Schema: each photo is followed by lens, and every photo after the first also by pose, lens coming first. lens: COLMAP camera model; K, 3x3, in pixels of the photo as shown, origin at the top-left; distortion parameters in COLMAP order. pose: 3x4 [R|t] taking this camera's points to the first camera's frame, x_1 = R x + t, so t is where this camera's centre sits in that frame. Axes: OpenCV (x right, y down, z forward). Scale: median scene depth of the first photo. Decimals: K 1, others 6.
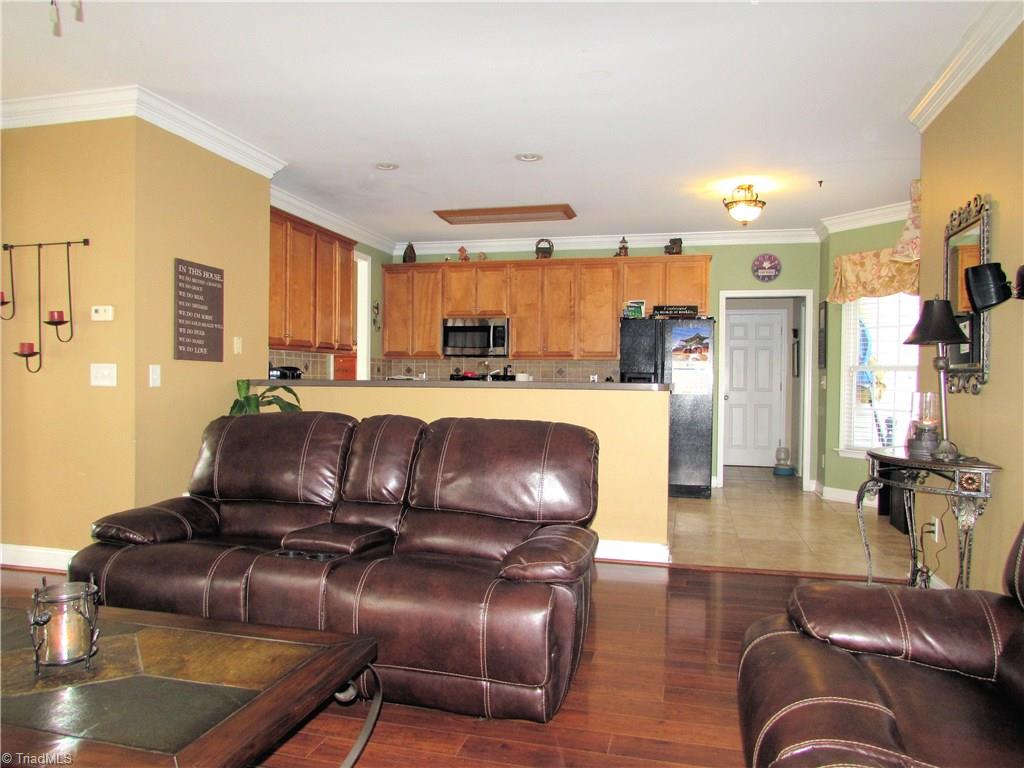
lens RADIAL K [[716.2, 0, 512.0], [0, 716.2, 384.0], [0, 0, 1]] dist [-0.048697, 0.024724]
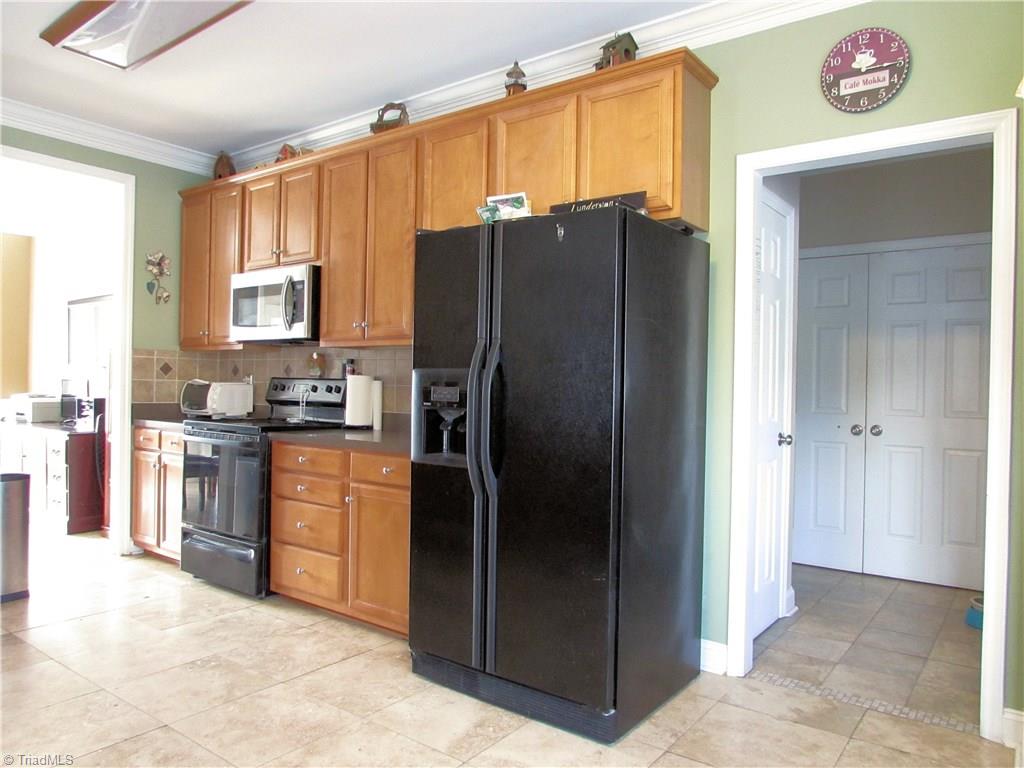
lens RADIAL K [[716.2, 0, 512.0], [0, 716.2, 384.0], [0, 0, 1]] dist [-0.048697, 0.024724]
pose [[0.925062, 0.005975, -0.379770, 0.371250], [-0.009987, 0.999913, -0.008594, -0.006451], [0.379685, 0.011743, 0.925041, 0.695825]]
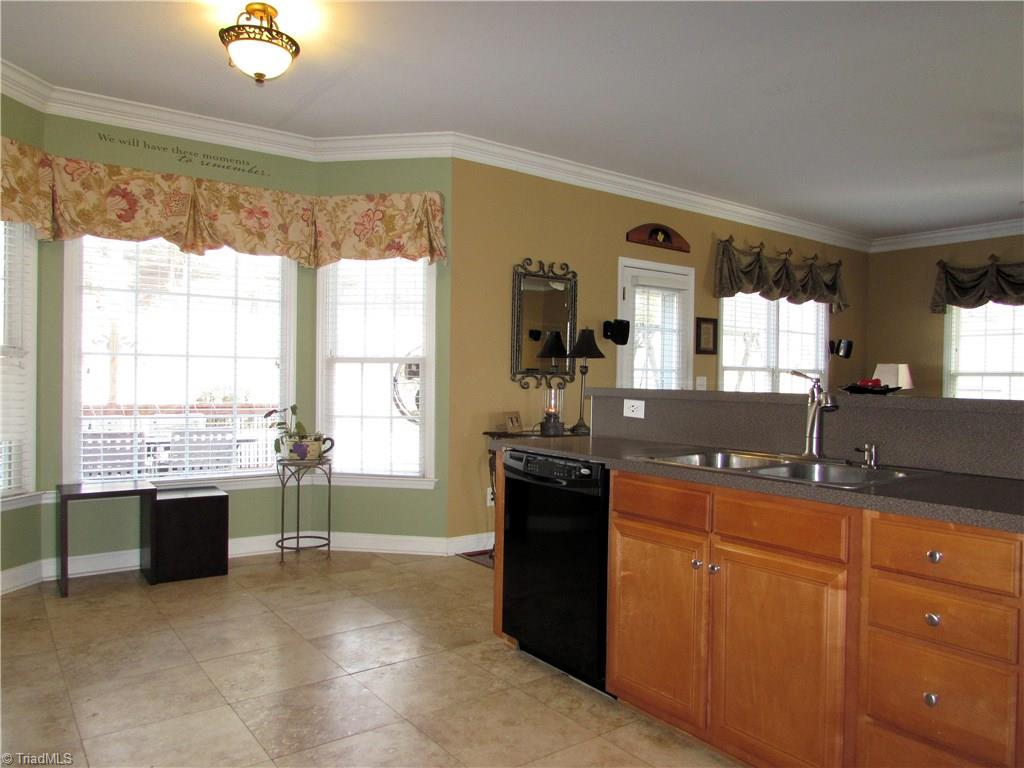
lens RADIAL K [[716.2, 0, 512.0], [0, 716.2, 384.0], [0, 0, 1]] dist [-0.048697, 0.024724]
pose [[-0.773958, -0.029896, 0.632531, -0.133395], [-0.019219, 0.999534, 0.023726, -0.014634], [-0.632946, 0.006206, -0.774171, 1.111776]]
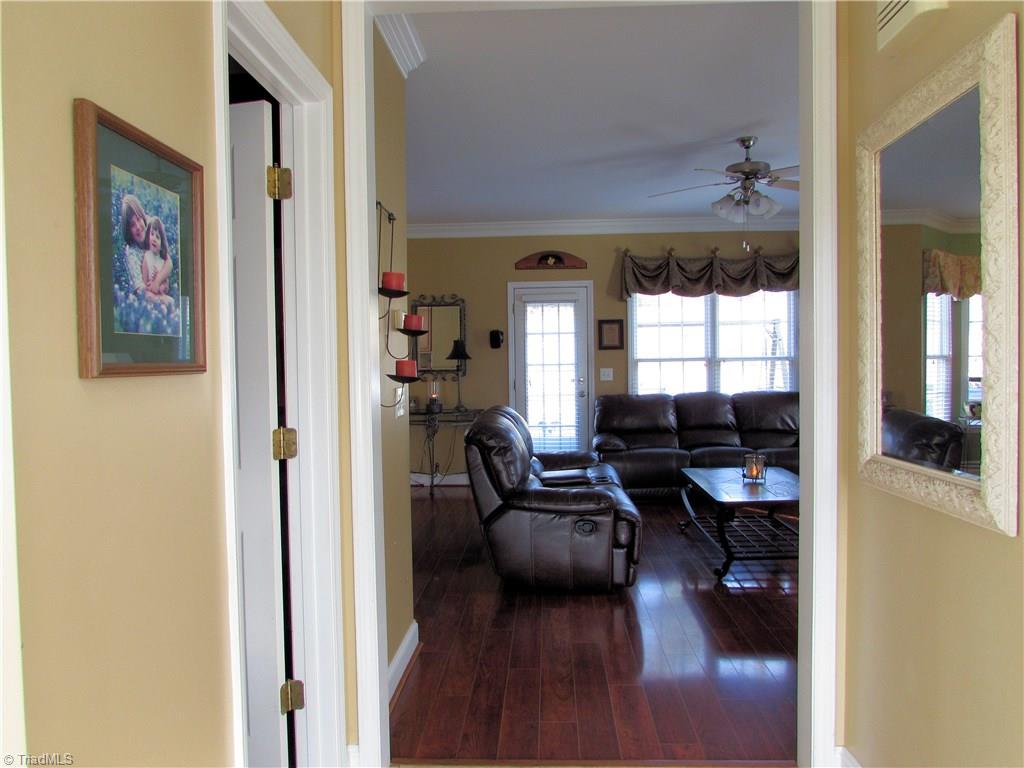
lens RADIAL K [[716.2, 0, 512.0], [0, 716.2, 384.0], [0, 0, 1]] dist [-0.048697, 0.024724]
pose [[-0.204082, -0.042498, 0.978031, -0.801835], [0.021181, 0.998632, 0.047813, -0.039382], [-0.978725, 0.030474, -0.202903, 0.616222]]
